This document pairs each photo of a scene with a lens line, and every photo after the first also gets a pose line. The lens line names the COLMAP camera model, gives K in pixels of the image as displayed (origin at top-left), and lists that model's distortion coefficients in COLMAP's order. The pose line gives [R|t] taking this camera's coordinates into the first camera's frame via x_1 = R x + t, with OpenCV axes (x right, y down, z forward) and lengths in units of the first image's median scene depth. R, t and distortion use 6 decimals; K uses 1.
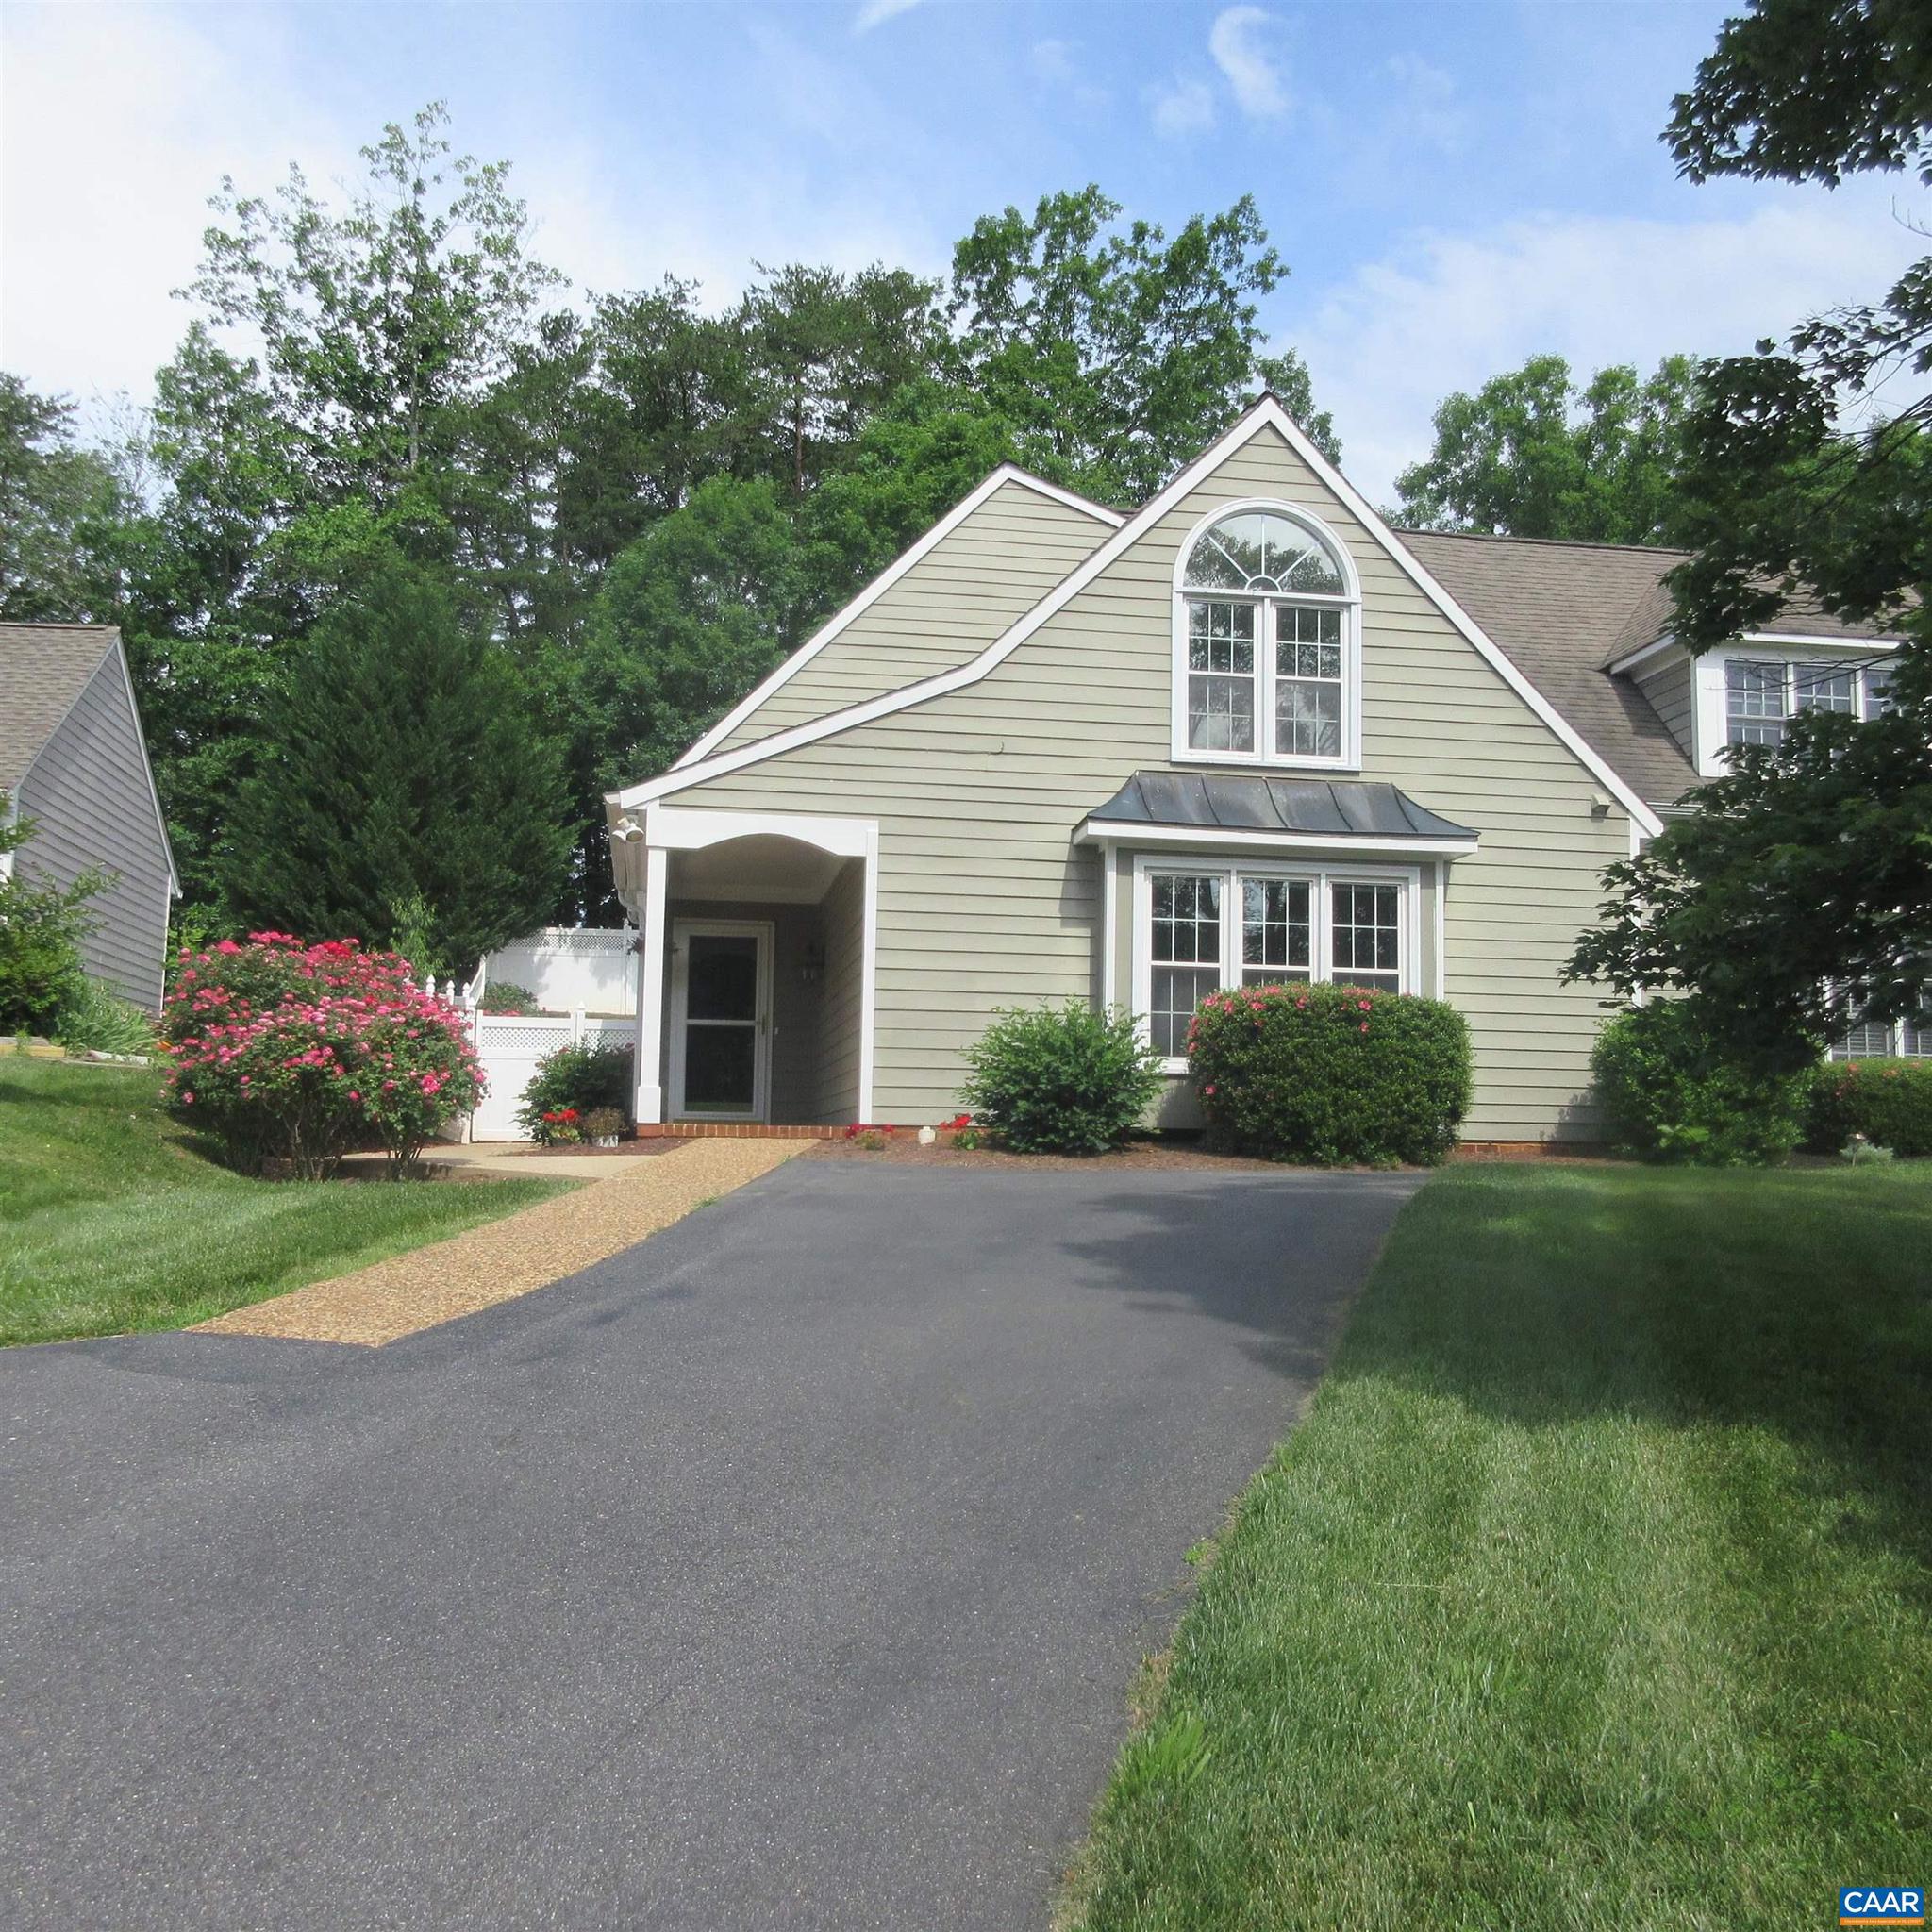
lens RADIAL K [[1902.9, 0, 969.1], [0, 1902.9, 957.2], [0, 0, 1]] dist [0.000594, -0.002168]
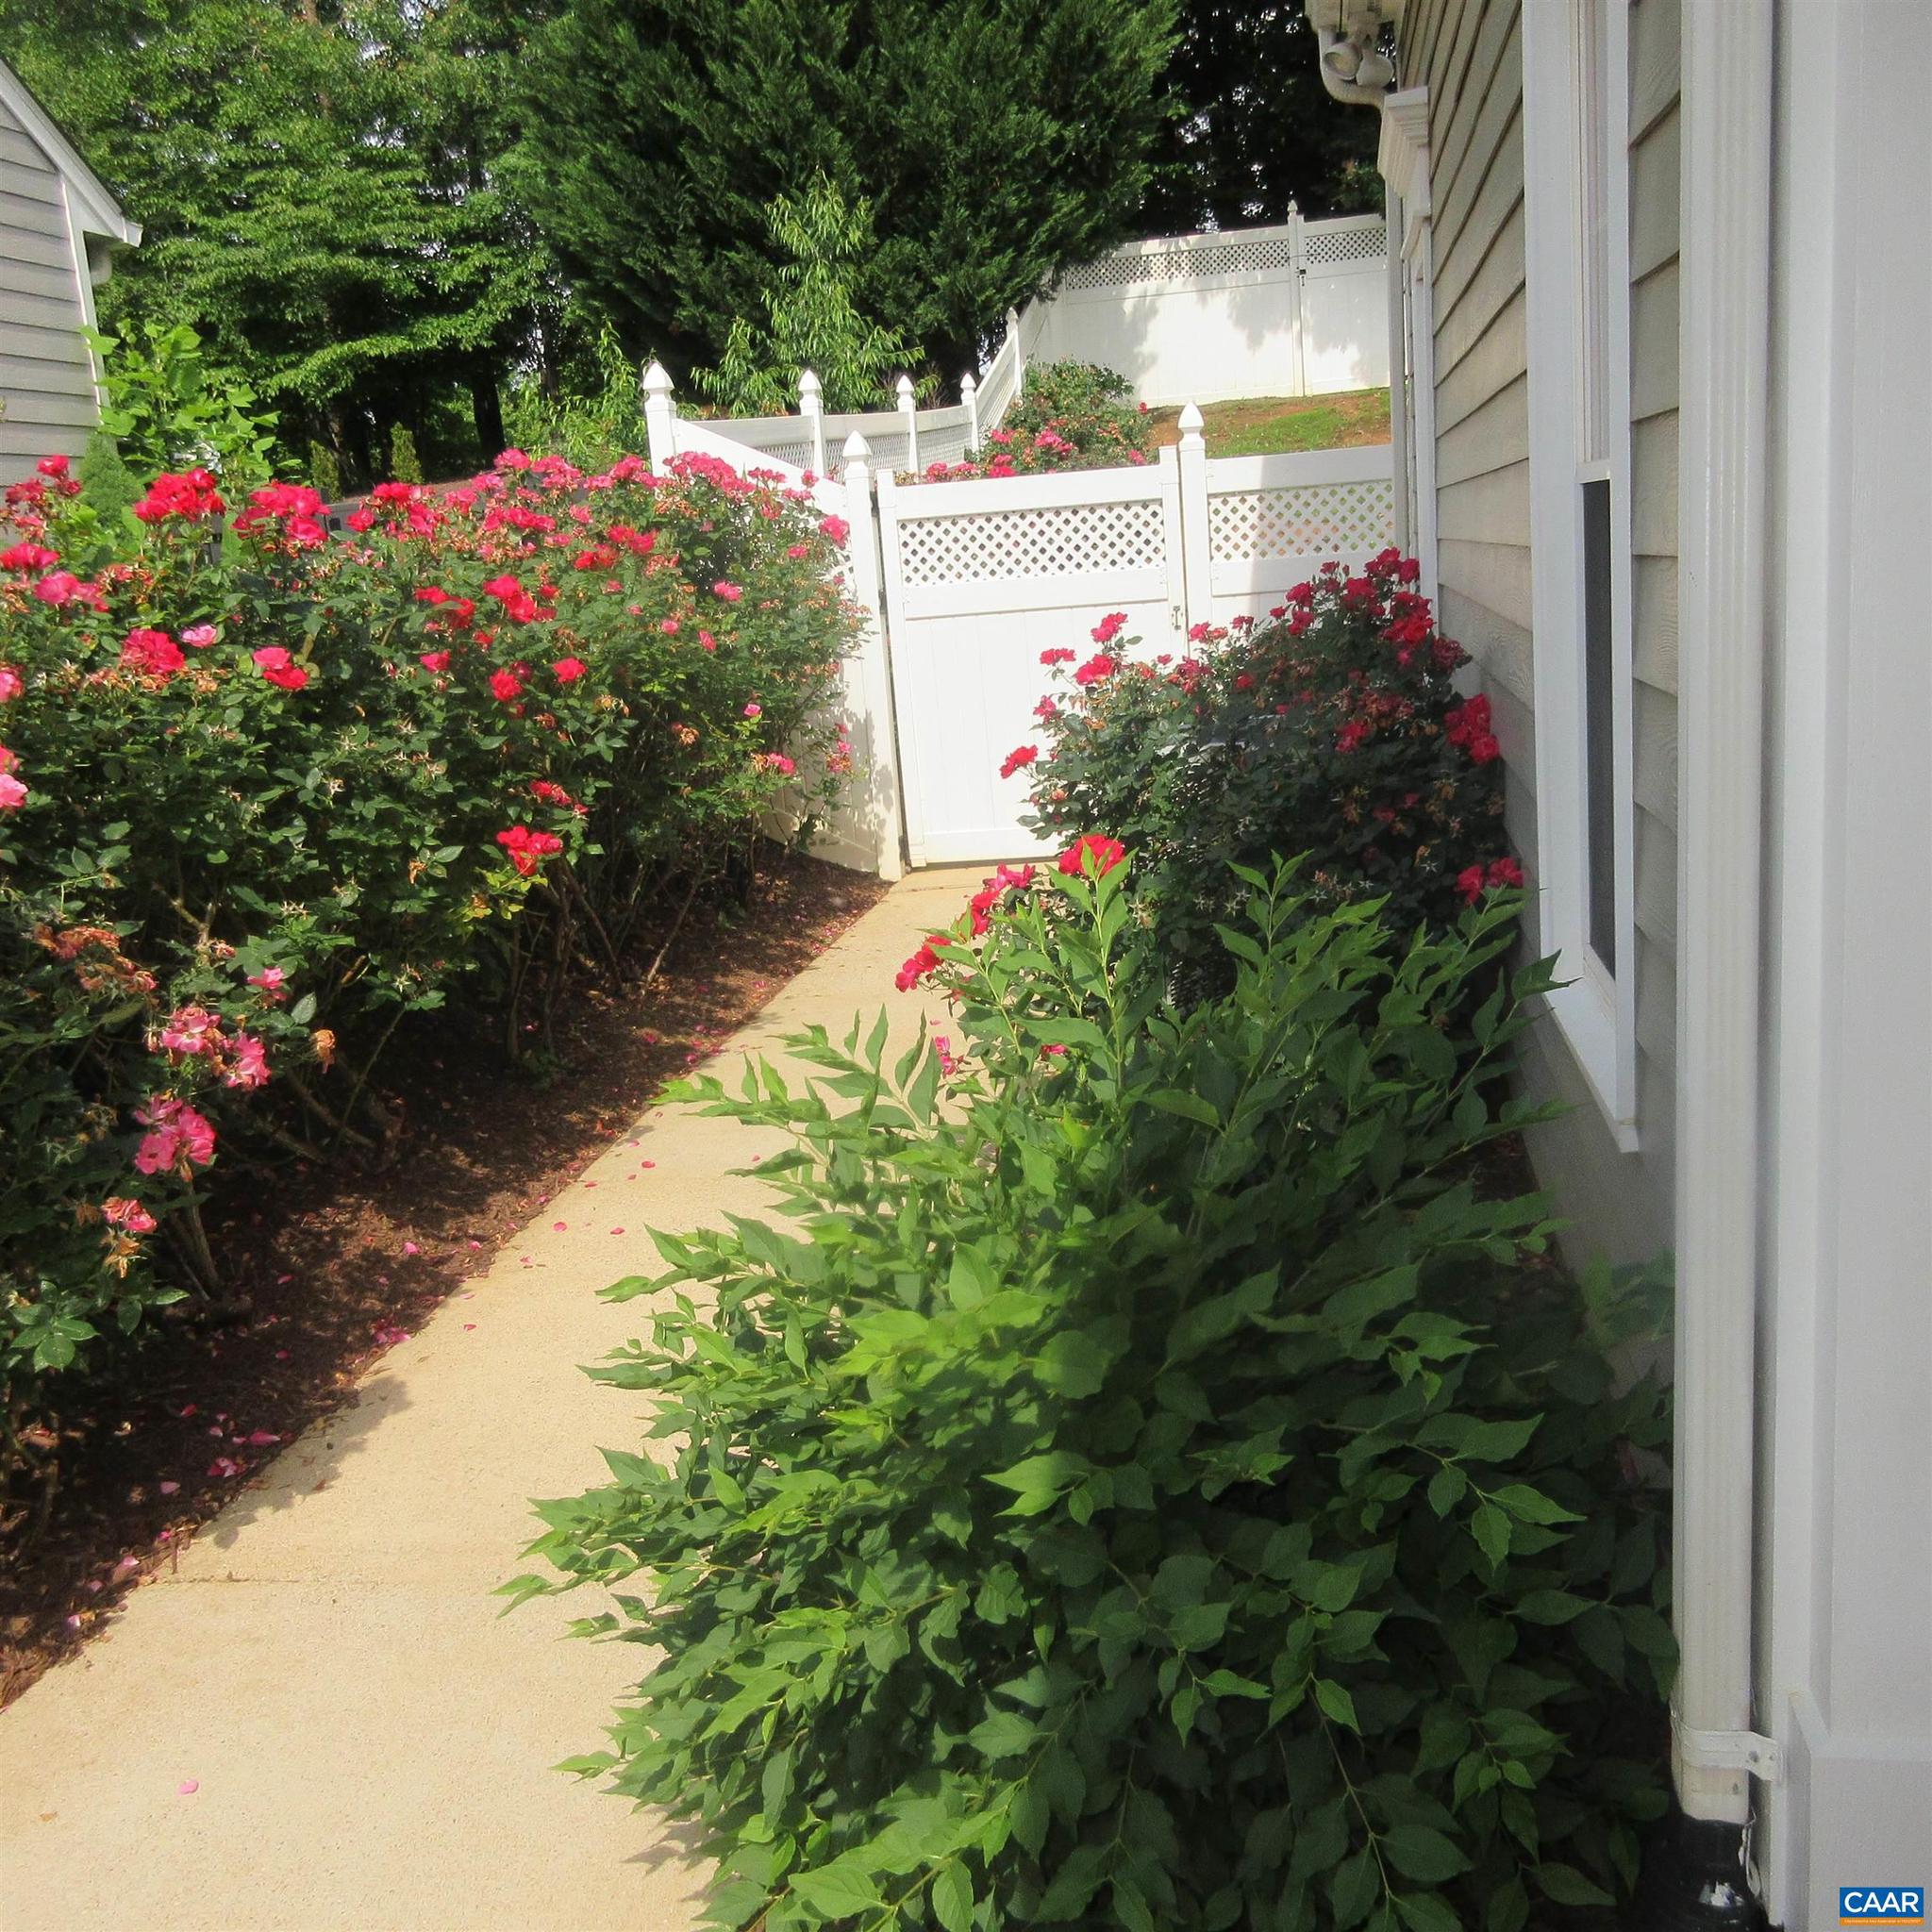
lens RADIAL K [[1923.1, 0, 957.4], [0, 1923.1, 957.7], [0, 0, 1]] dist [-0.003159, 0.000861]
pose [[0.936318, -0.013361, -0.350900, -0.098357], [0.125144, 0.946361, 0.297892, 0.007957], [0.328098, -0.322835, 0.887767, 0.511370]]
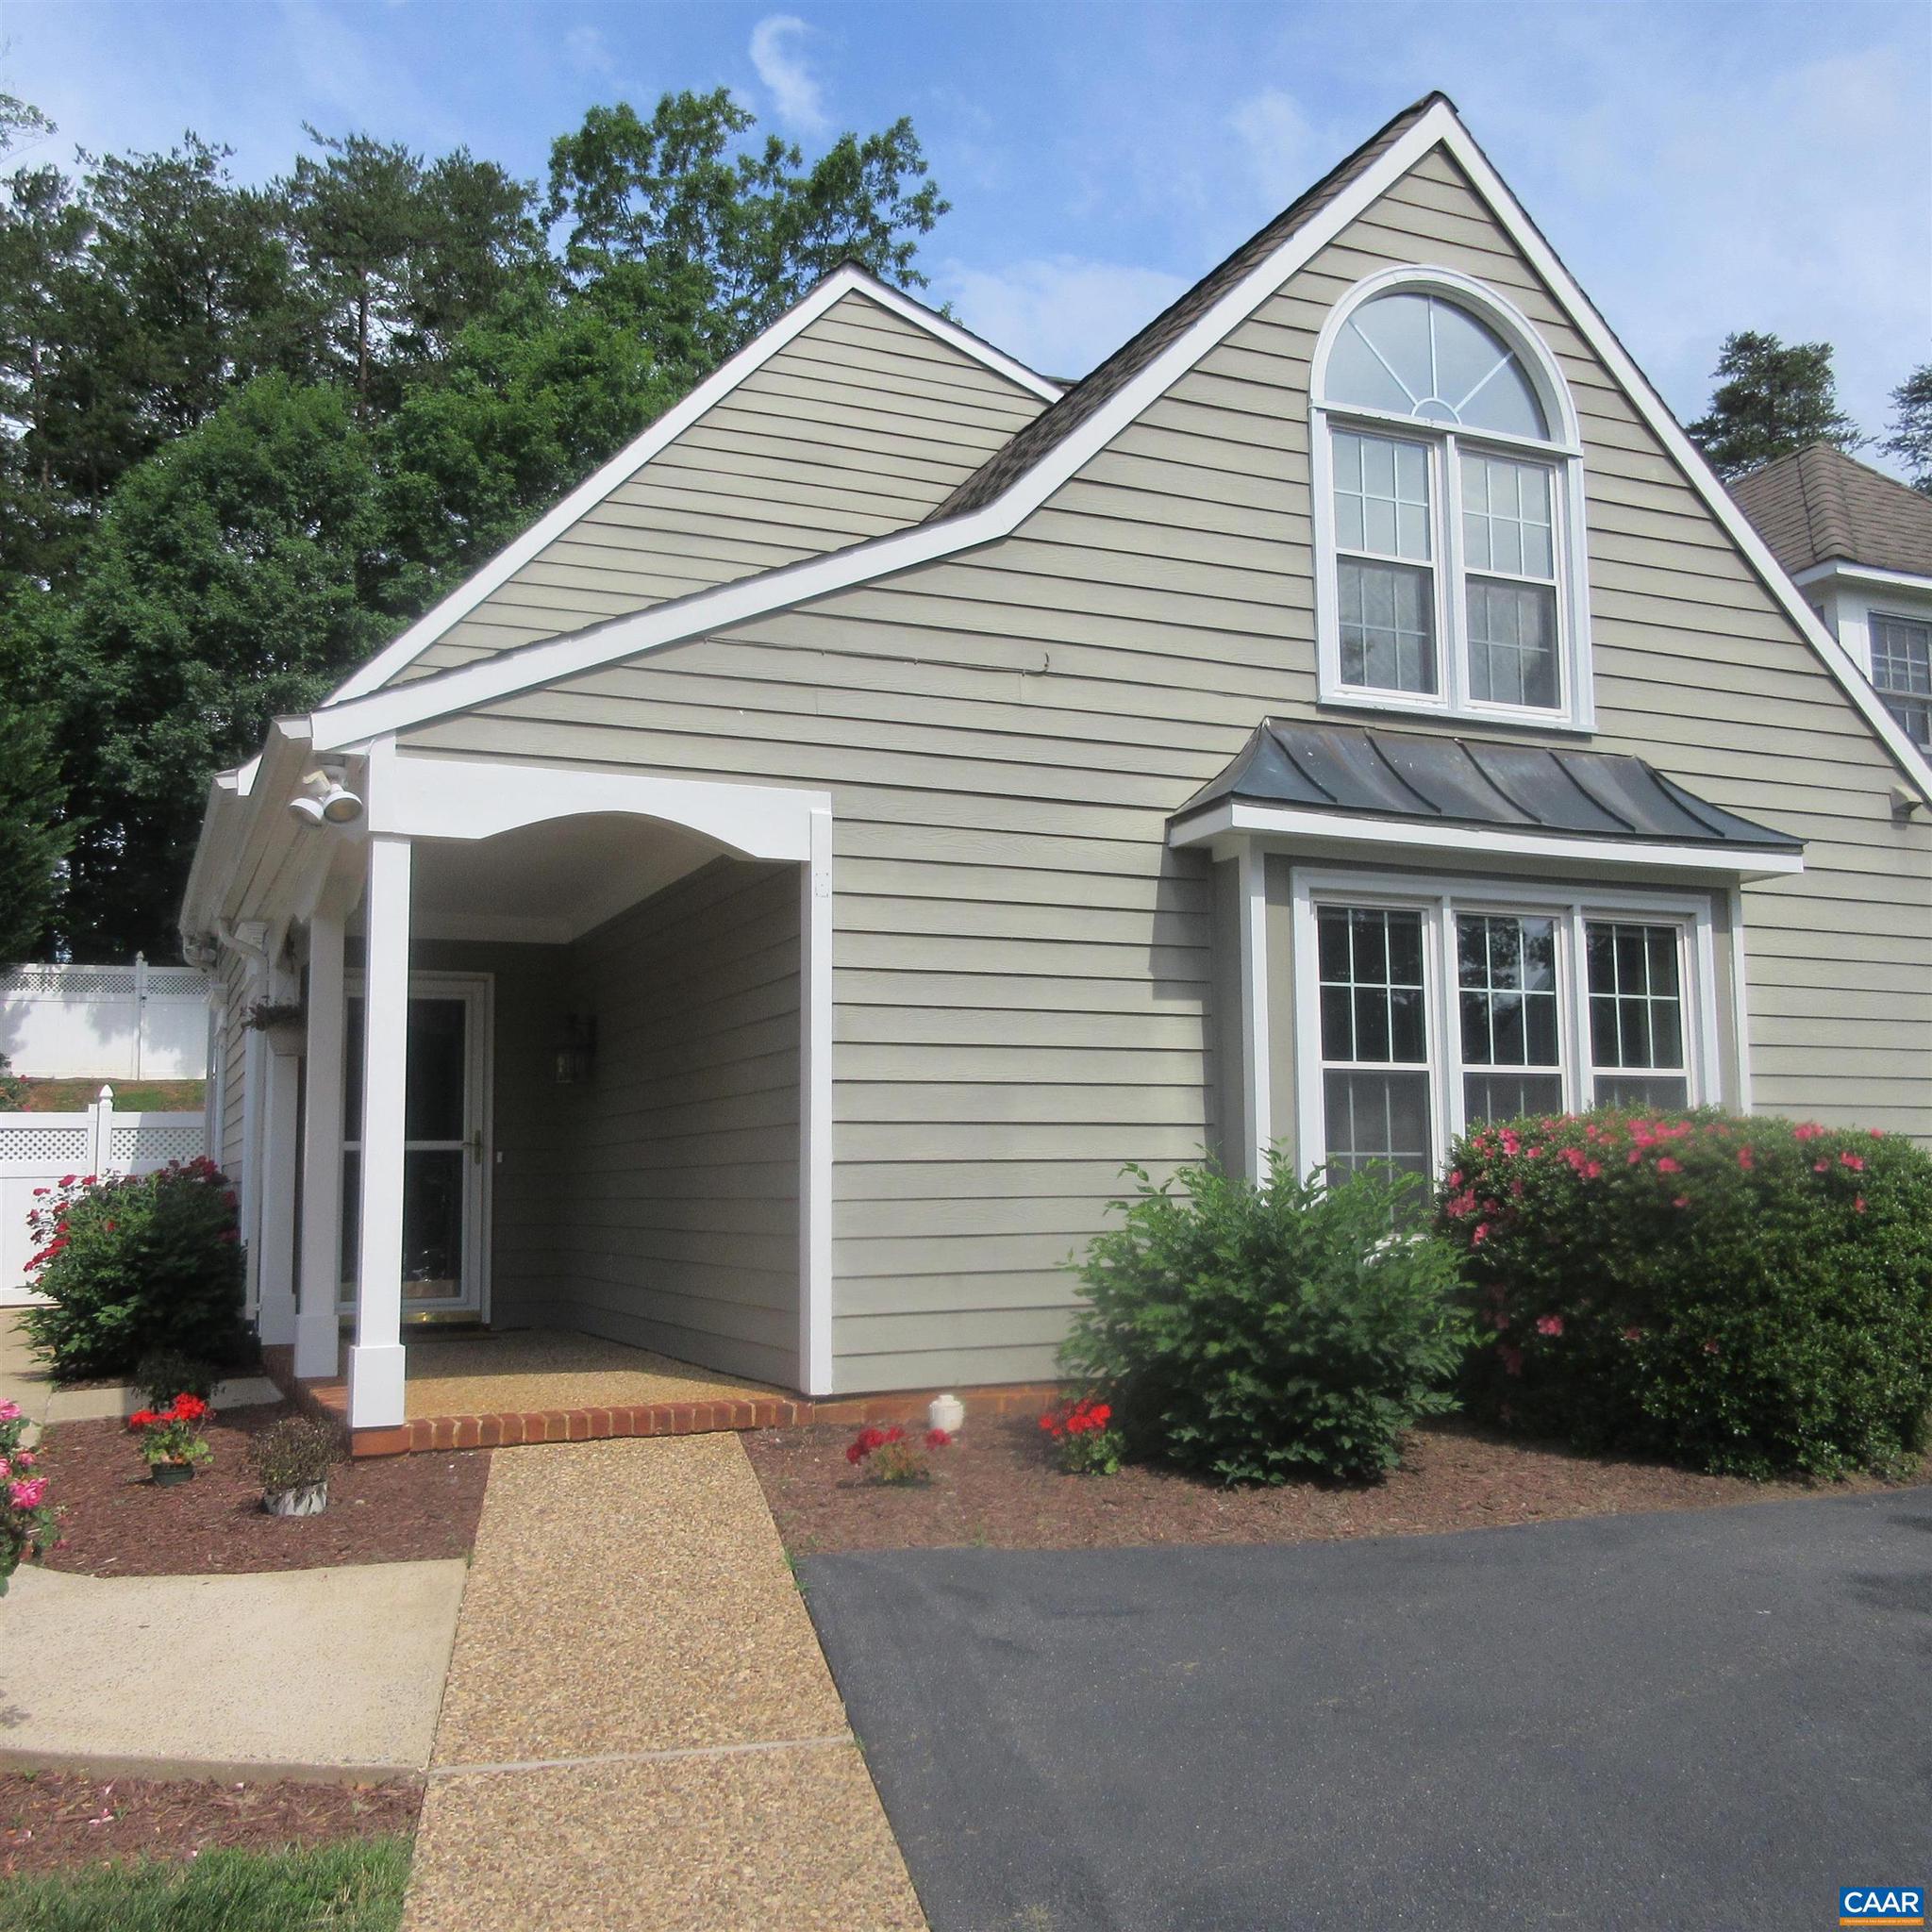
lens RADIAL K [[1923.1, 0, 957.4], [0, 1923.1, 957.7], [0, 0, 1]] dist [-0.003159, 0.000861]
pose [[0.969119, 0.004130, 0.246560, -0.062823], [-0.000730, 0.999903, -0.013878, -0.008862], [-0.246594, 0.013270, 0.969028, 0.215877]]
